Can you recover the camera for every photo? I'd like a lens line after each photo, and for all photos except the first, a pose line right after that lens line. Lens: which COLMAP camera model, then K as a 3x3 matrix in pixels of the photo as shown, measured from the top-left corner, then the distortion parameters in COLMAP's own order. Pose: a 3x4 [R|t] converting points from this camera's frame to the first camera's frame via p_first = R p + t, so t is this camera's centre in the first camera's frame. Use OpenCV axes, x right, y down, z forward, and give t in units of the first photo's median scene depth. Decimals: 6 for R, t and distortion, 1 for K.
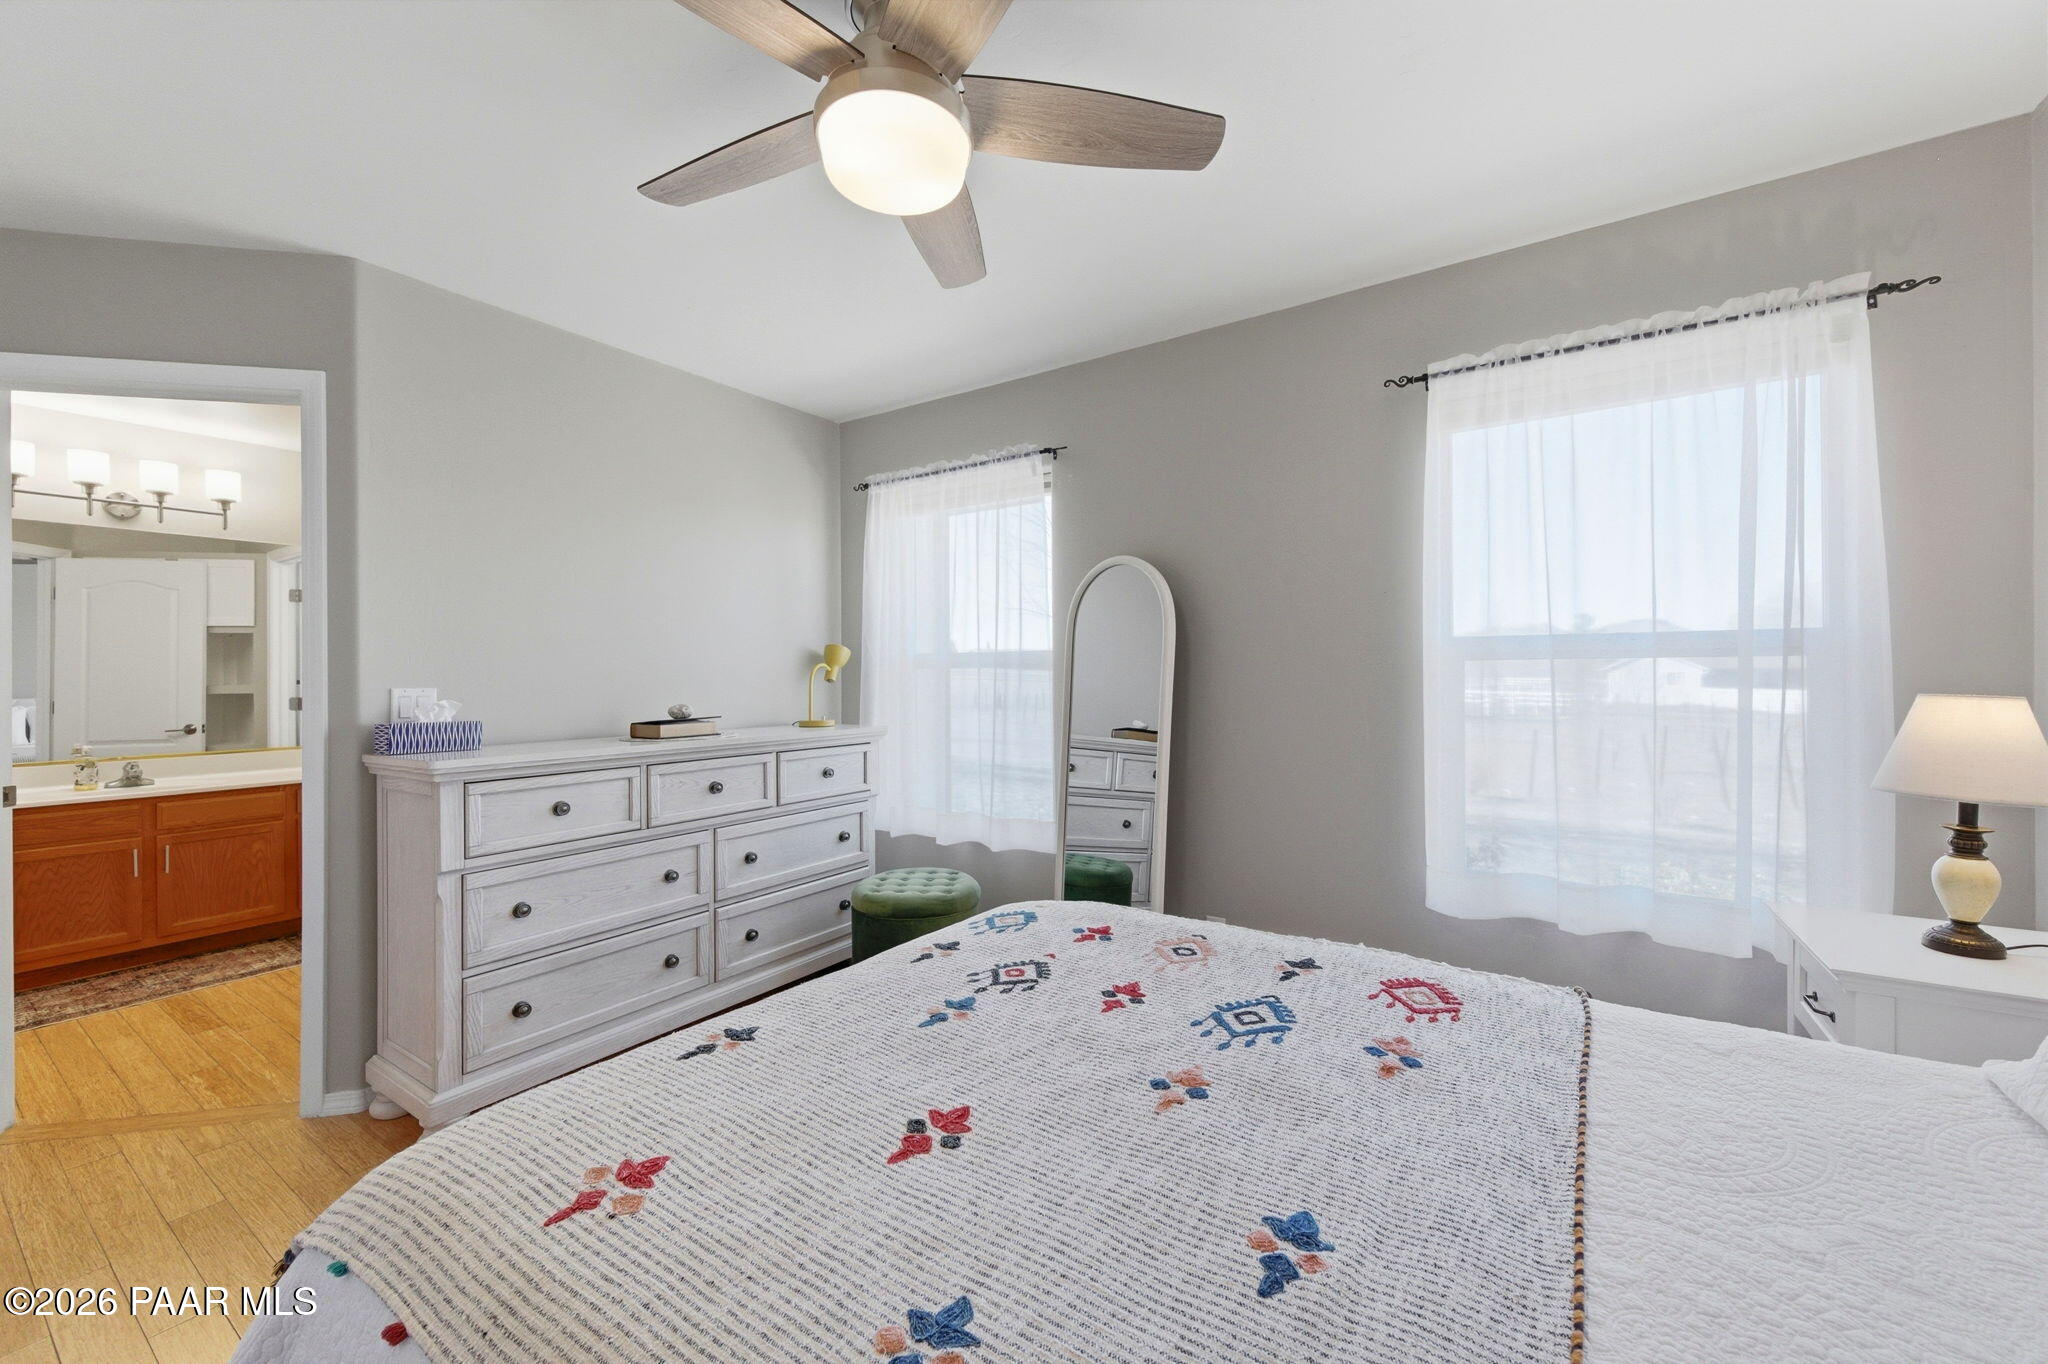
lens RADIAL K [[798.1, 0, 1024.0], [0, 798.1, 682.0], [0, 0, 1]] dist [0.051562, -0.030069]
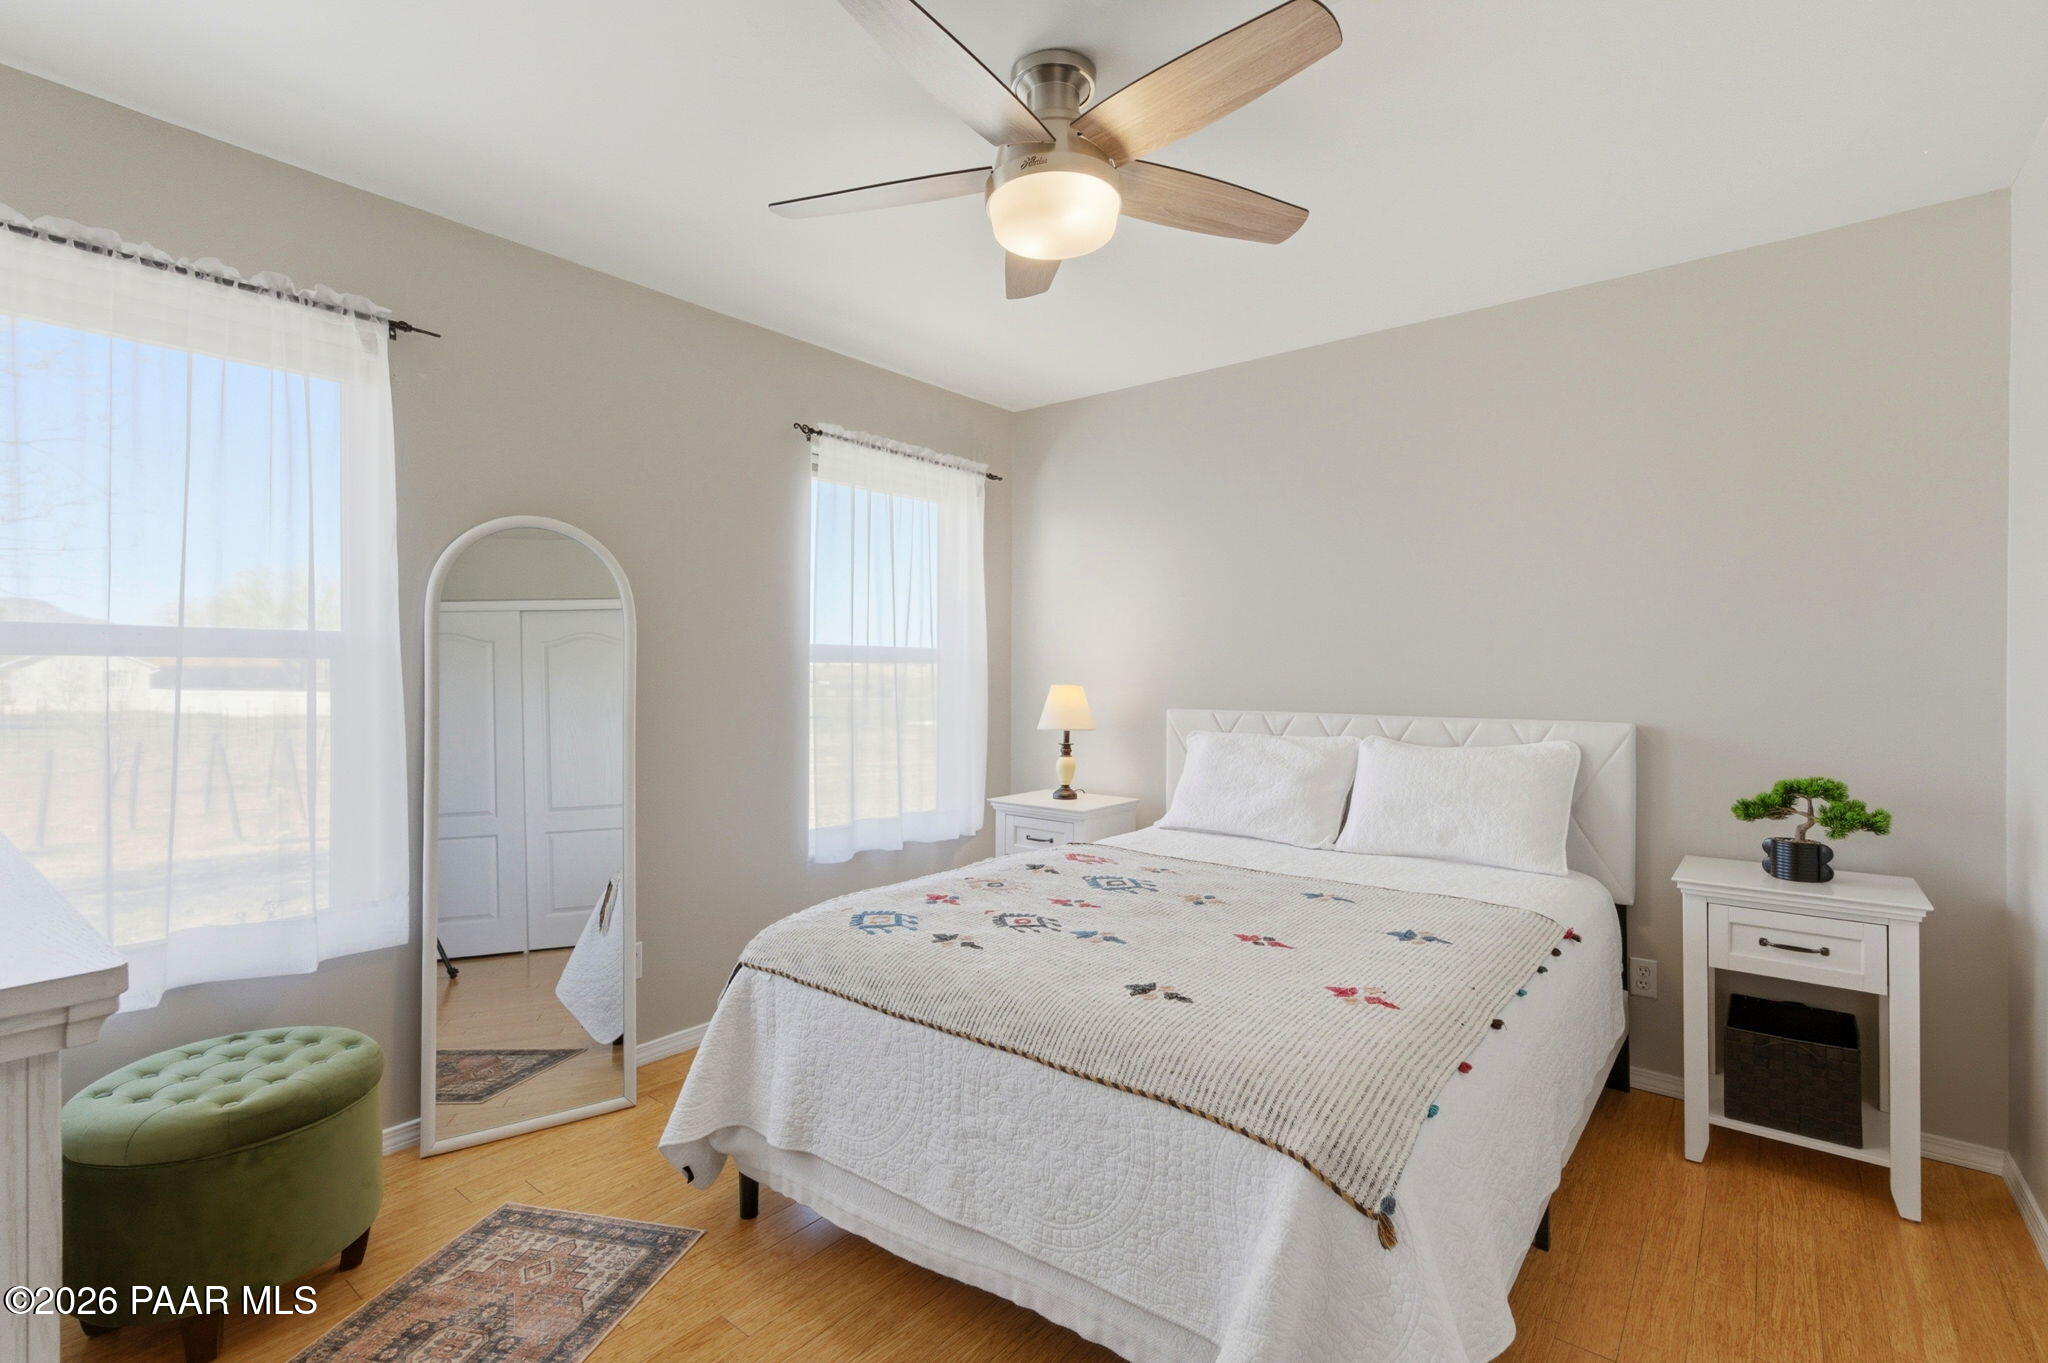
lens RADIAL K [[928.1, 0, 1024.0], [0, 928.1, 681.5], [0, 0, 1]] dist [-0.027625, -0.000104]
pose [[0.078878, -0.001875, 0.996883, -1.341242], [0.004199, 0.999990, 0.001548, 0.006154], [-0.996875, 0.004064, 0.078885, 0.868113]]
